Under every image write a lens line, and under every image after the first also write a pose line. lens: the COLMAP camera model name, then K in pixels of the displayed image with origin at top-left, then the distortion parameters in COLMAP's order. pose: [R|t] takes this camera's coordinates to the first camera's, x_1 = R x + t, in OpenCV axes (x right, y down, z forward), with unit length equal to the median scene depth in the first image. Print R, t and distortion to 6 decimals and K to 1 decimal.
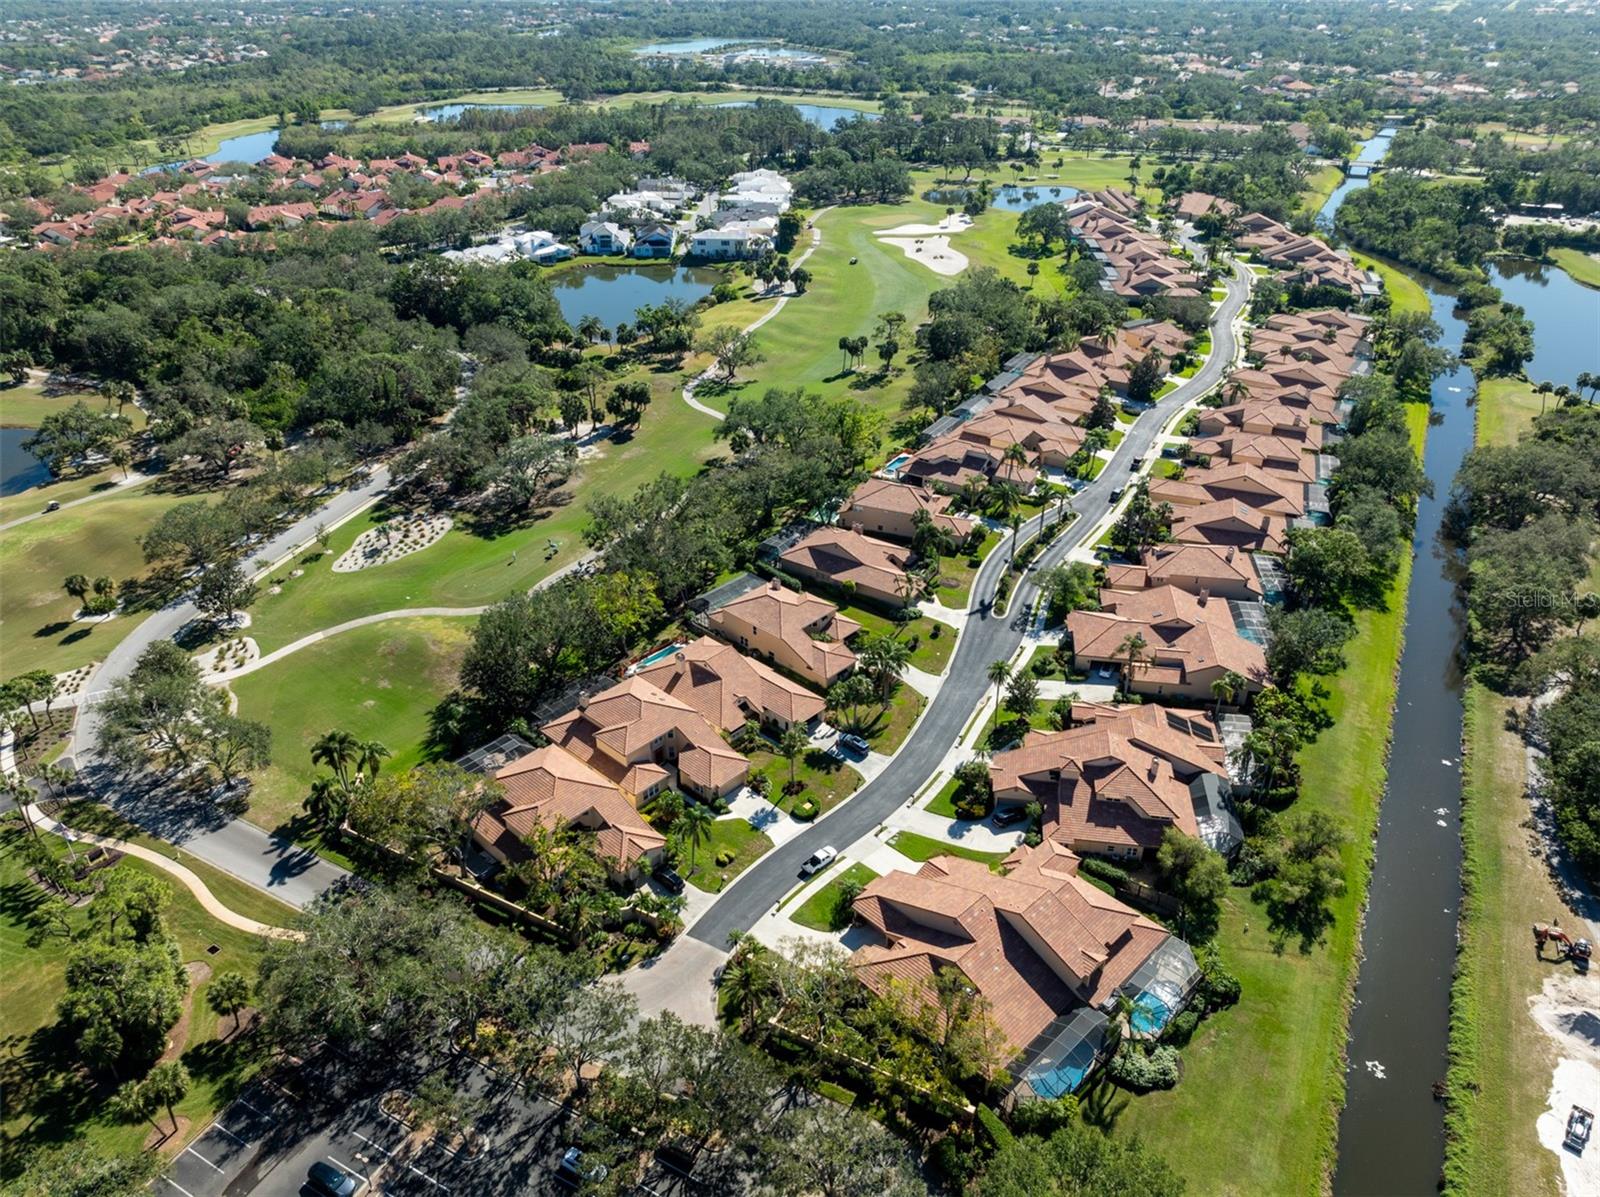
lens RADIAL K [[1106.5, 0, 800.0], [0, 1106.5, 598.5], [0, 0, 1]] dist [-0.052152, 0.021337]
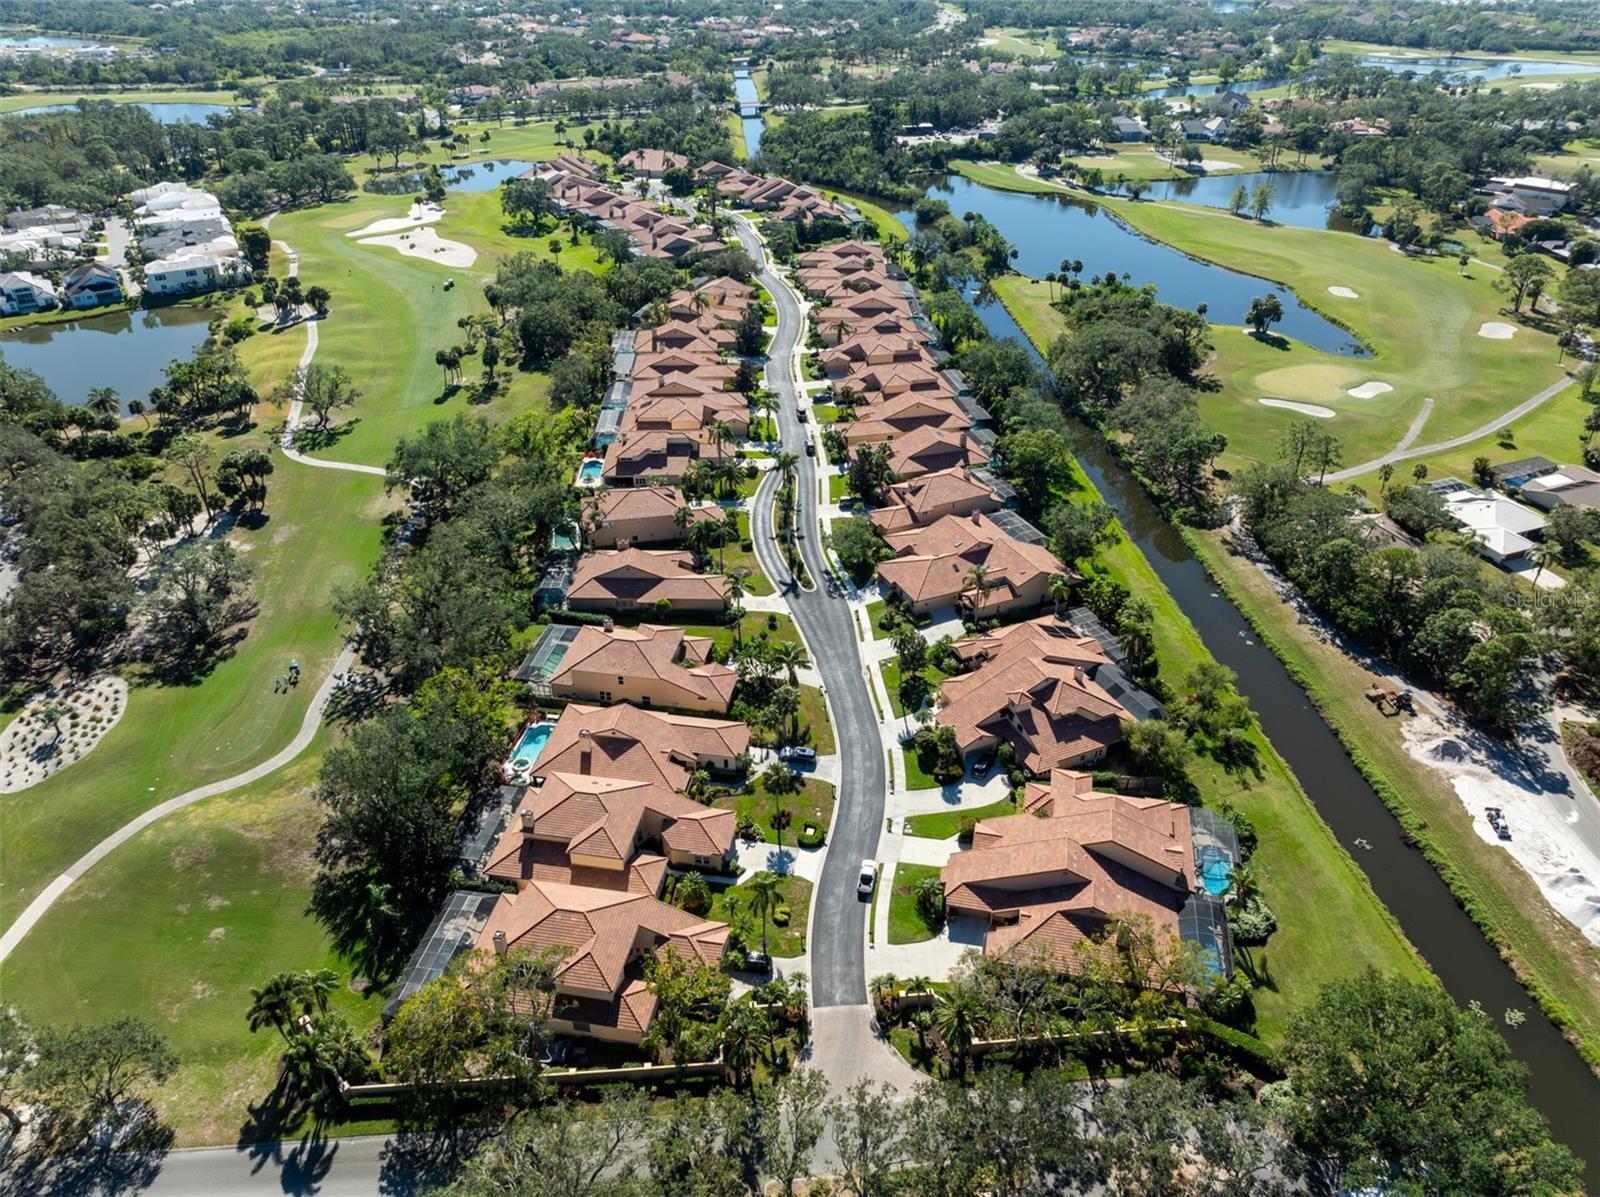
lens RADIAL K [[1106.5, 0, 800.0], [0, 1106.5, 598.5], [0, 0, 1]] dist [-0.052152, 0.021337]
pose [[0.838875, -0.291136, 0.459922, -0.269406], [0.278335, 0.955553, 0.097207, -0.070407], [-0.467780, 0.046467, 0.882623, 0.109685]]
